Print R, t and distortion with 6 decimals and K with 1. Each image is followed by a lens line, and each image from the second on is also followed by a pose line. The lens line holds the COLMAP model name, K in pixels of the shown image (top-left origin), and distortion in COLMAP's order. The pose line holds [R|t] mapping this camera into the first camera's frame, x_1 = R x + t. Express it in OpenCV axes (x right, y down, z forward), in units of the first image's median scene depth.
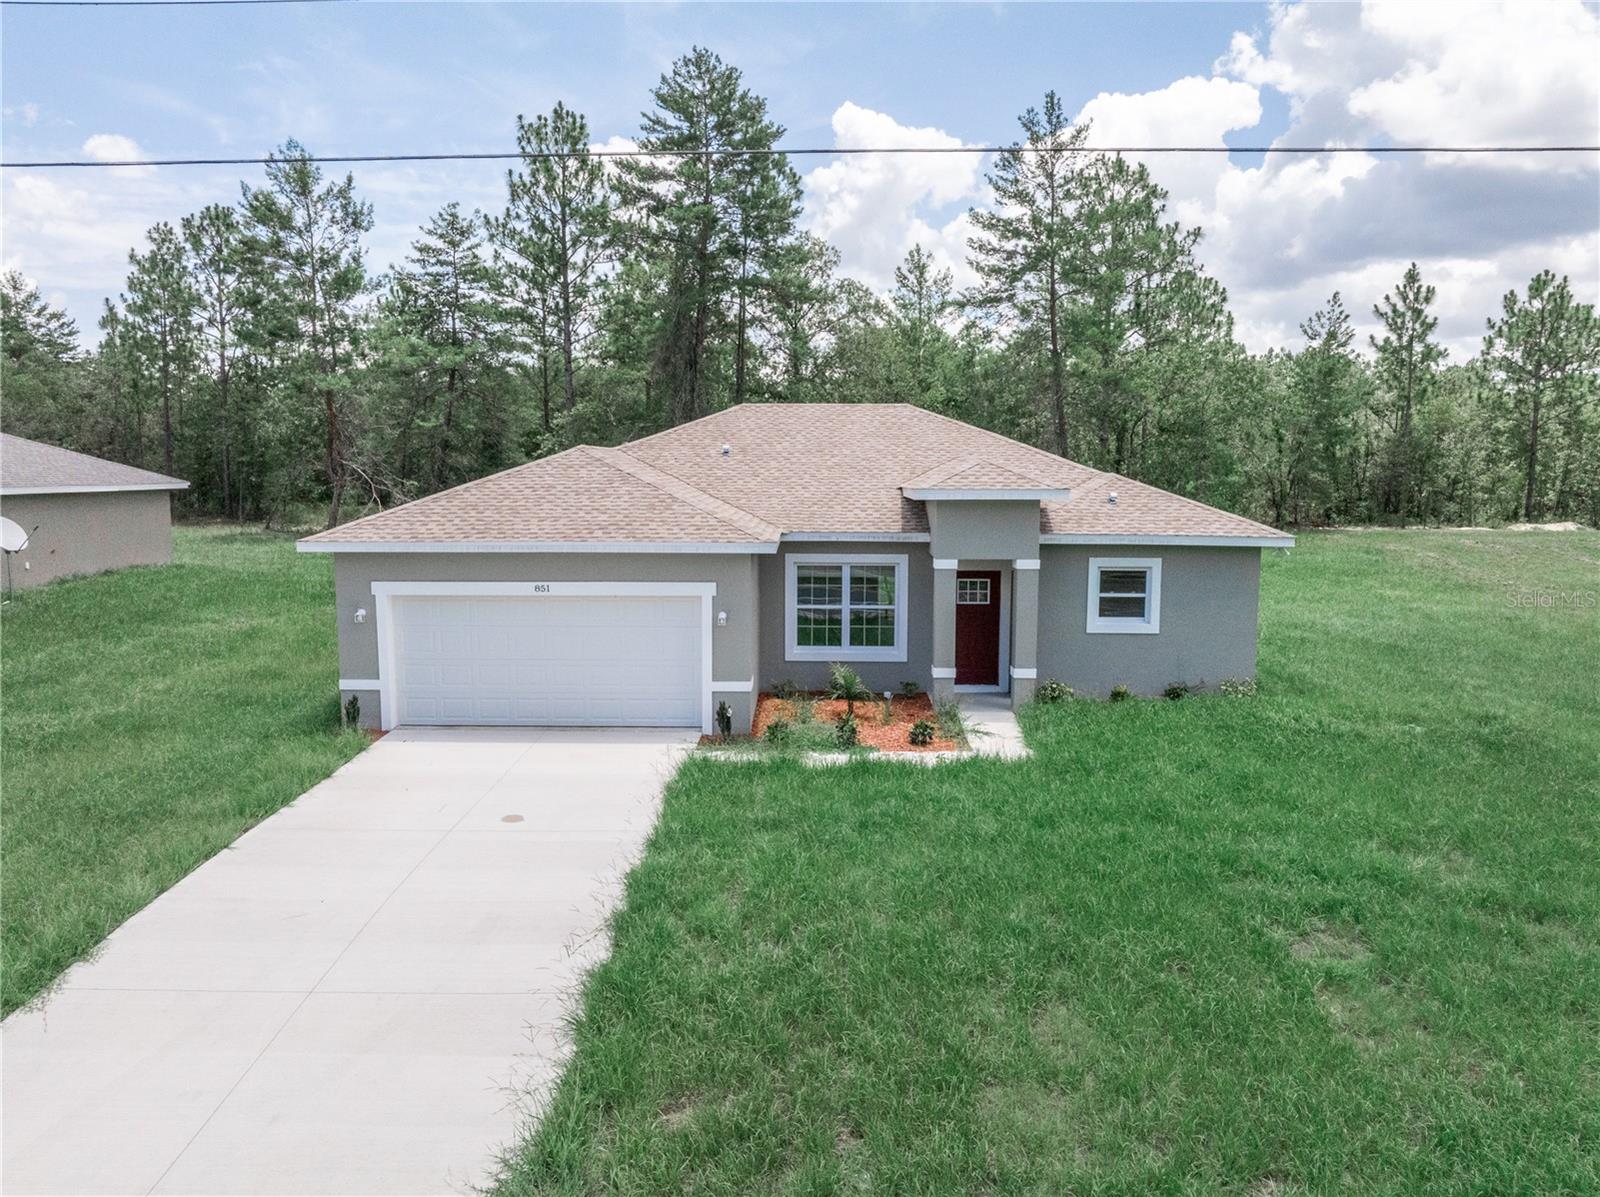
lens RADIAL K [[1134.1, 0, 800.0], [0, 1134.1, 598.5], [0, 0, 1]] dist [-0.069104, 0.036678]
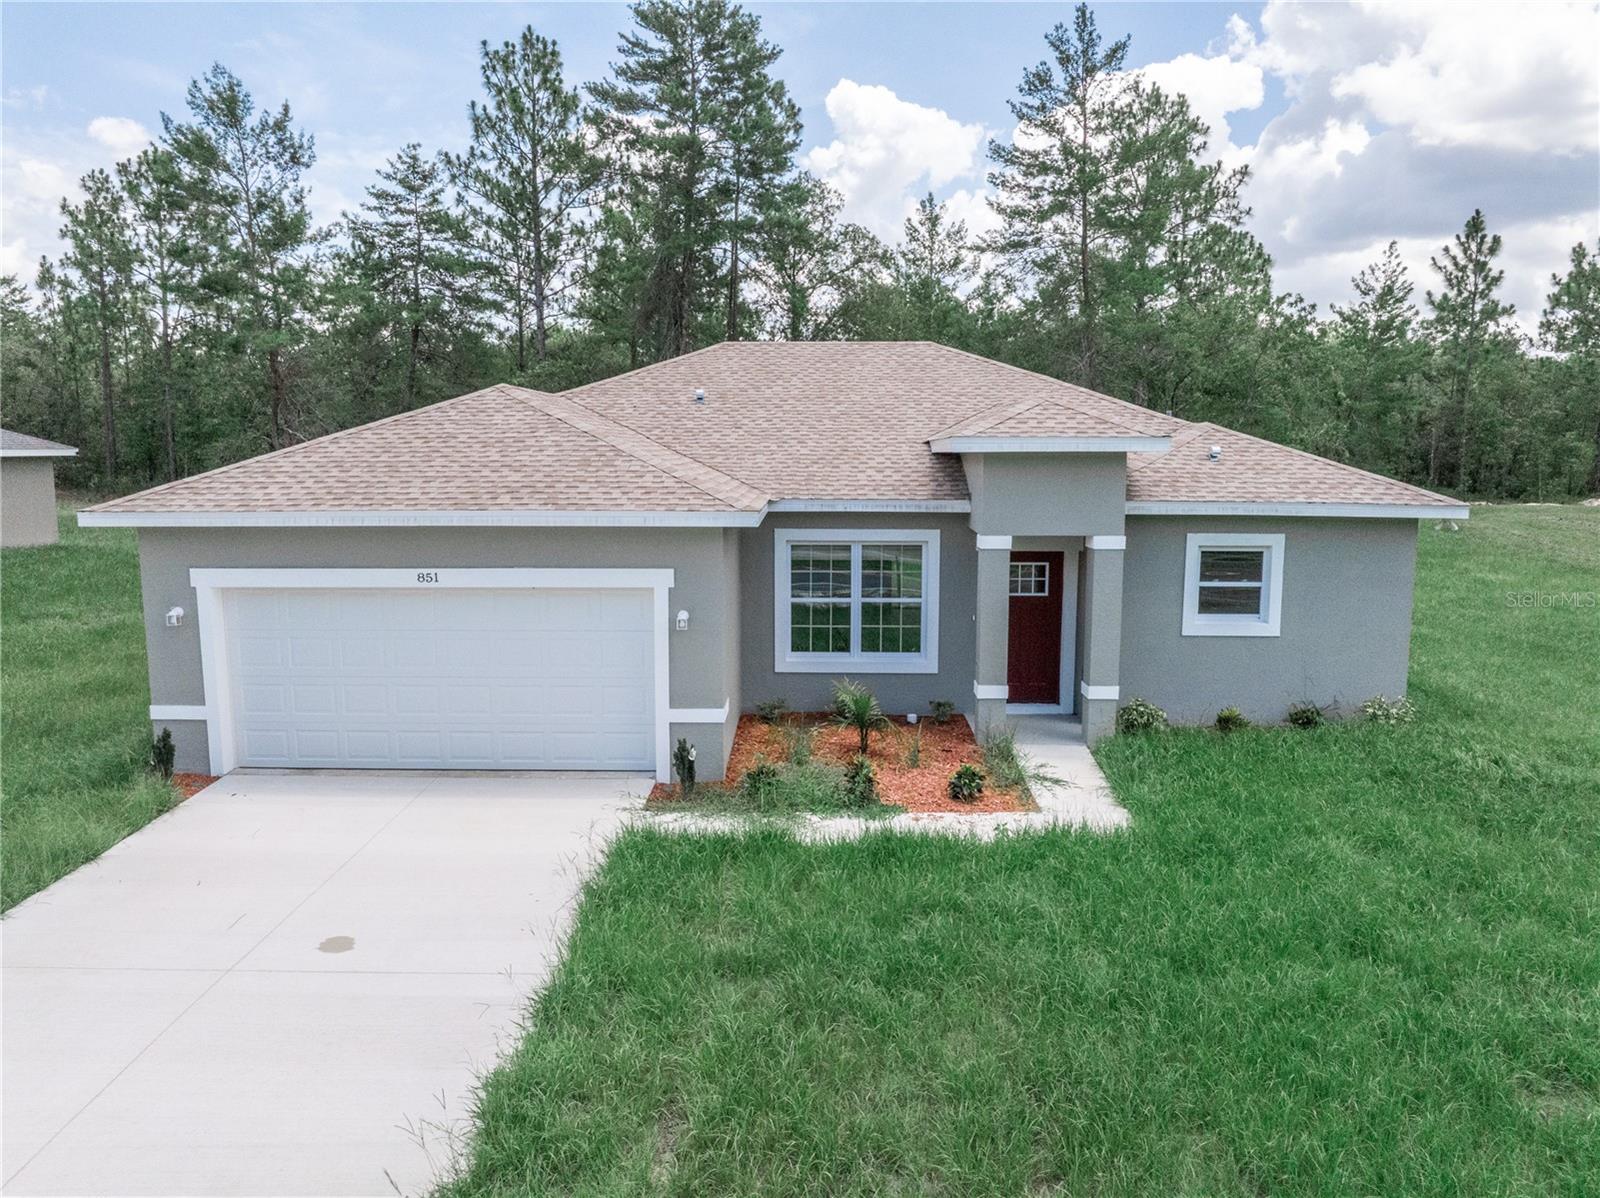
lens RADIAL K [[1134.1, 0, 800.0], [0, 1134.1, 599.0], [0, 0, 1]] dist [-0.069104, 0.036678]
pose [[0.999998, -0.001476, -0.001285, 0.002037], [0.001498, 0.999839, 0.017896, -0.003045], [0.001258, -0.017898, 0.999839, 0.116451]]
